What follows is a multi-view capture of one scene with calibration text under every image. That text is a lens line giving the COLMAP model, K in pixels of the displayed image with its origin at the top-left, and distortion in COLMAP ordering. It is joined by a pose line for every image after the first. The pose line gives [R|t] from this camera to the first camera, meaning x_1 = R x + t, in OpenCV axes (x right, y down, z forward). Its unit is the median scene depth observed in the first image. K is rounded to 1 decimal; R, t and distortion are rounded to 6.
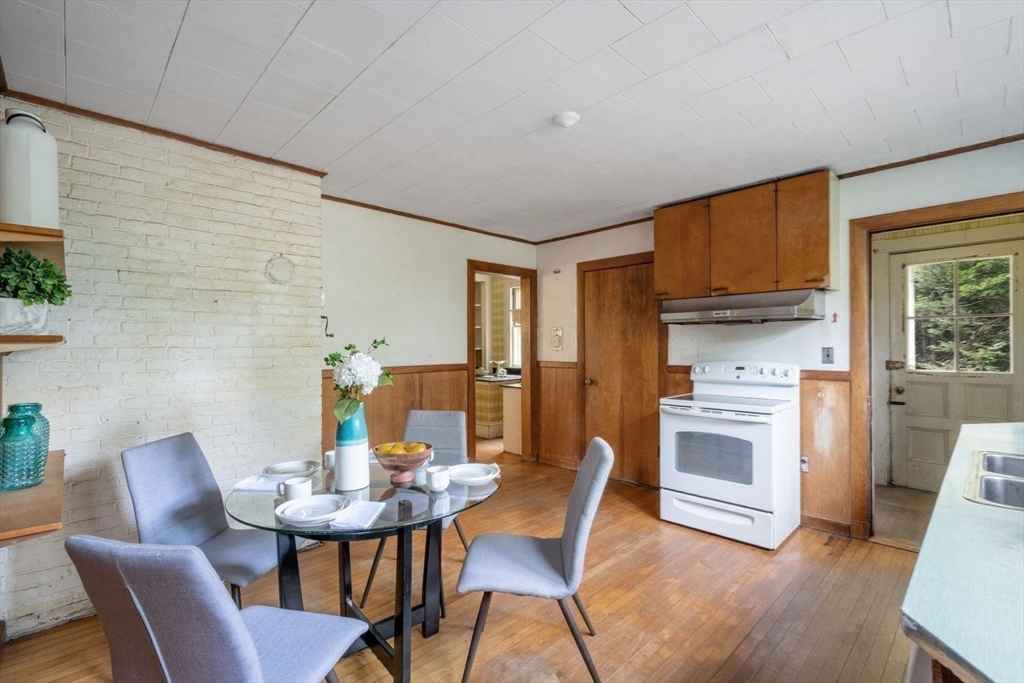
lens RADIAL K [[464.3, 0, 509.4], [0, 464.3, 346.9], [0, 0, 1]] dist [-0.008736, 0.002546]
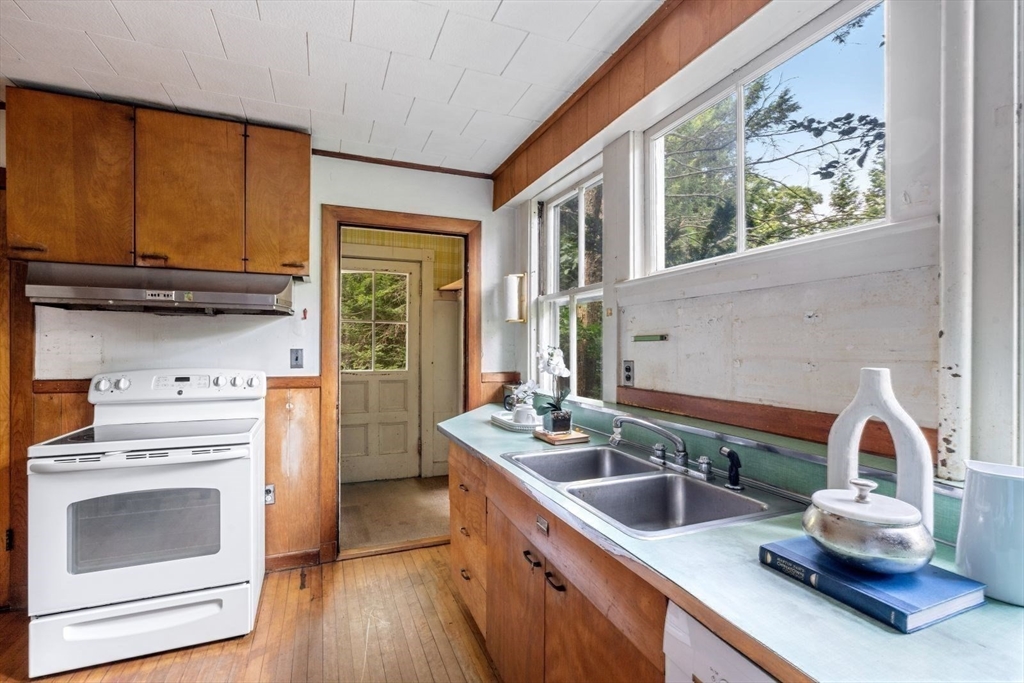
lens RADIAL K [[464.3, 0, 506.9], [0, 464.3, 347.8], [0, 0, 1]] dist [-0.008736, 0.002546]
pose [[0.375963, 0.002868, 0.926630, 0.049974], [-0.004246, 0.999990, -0.001372, -0.001352], [-0.926625, -0.003419, 0.375971, 0.323284]]
